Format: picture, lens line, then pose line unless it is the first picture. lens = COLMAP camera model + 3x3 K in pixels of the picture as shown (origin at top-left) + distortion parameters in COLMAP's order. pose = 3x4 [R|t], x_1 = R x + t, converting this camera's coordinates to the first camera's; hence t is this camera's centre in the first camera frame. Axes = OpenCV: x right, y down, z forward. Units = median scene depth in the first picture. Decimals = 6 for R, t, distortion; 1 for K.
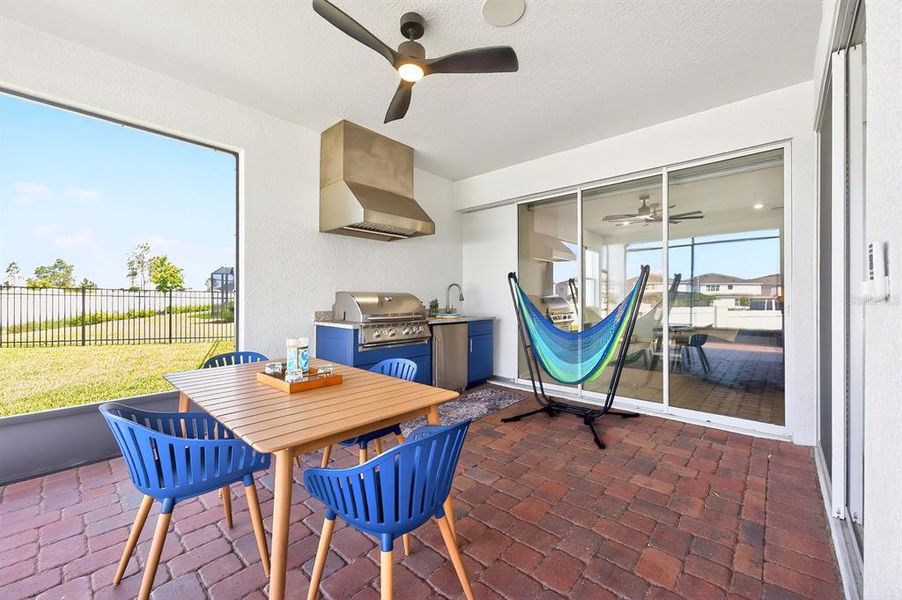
lens RADIAL K [[356.9, 0, 447.8], [0, 356.9, 296.7], [0, 0, 1]] dist [-0.009839, 0.000900]
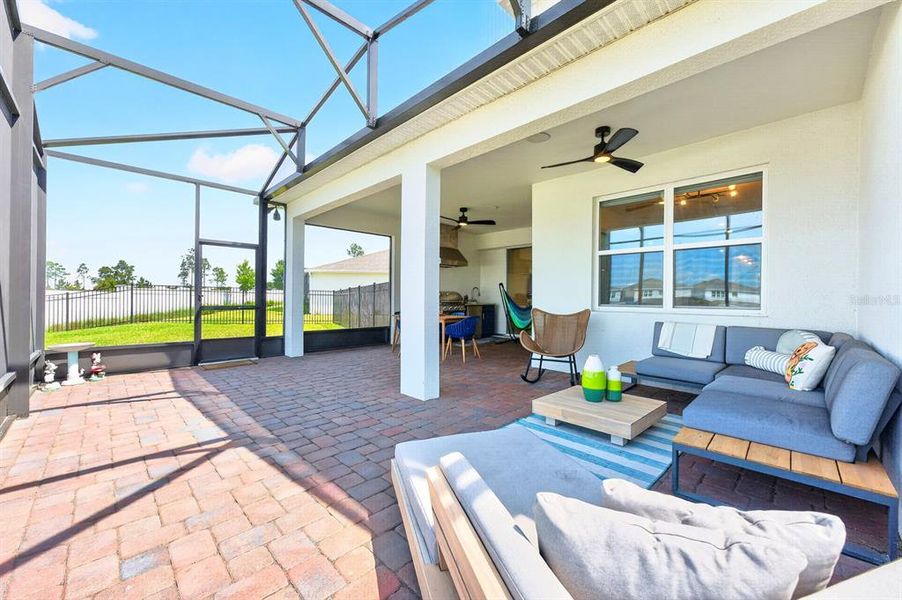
lens RADIAL K [[356.9, 0, 451.7], [0, 356.9, 299.3], [0, 0, 1]] dist [-0.009839, 0.000900]
pose [[0.998408, 0.013955, -0.054654, -0.009910], [-0.013946, 0.999903, 0.000545, 0.039990], [0.054657, 0.000219, 0.998505, -1.273812]]
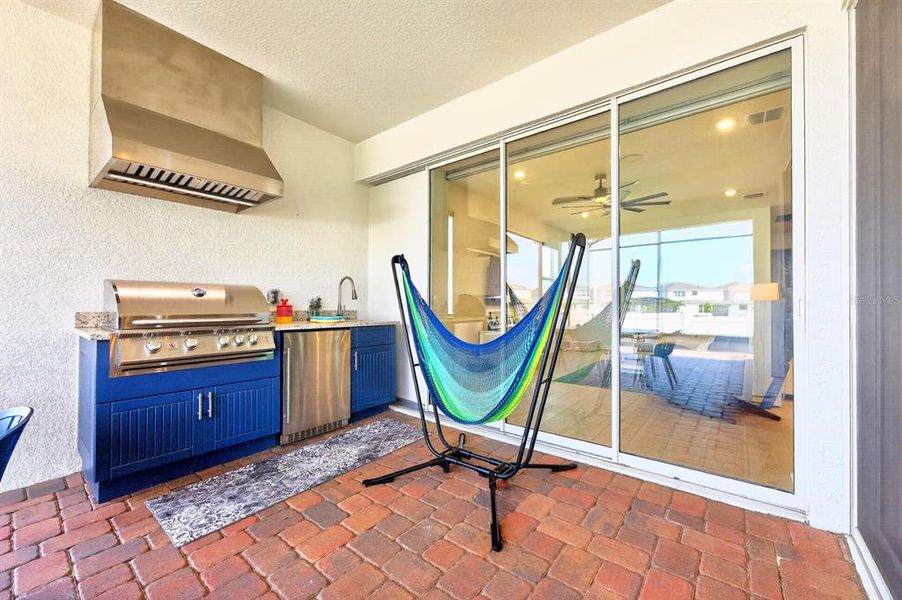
lens RADIAL K [[356.9, 0, 447.7], [0, 356.9, 300.8], [0, 0, 1]] dist [-0.009839, 0.000900]
pose [[0.997928, 0.002874, 0.064279, 0.221561], [-0.002557, 0.999984, -0.005007, 0.022141], [-0.064293, 0.004833, 0.997919, 0.304012]]
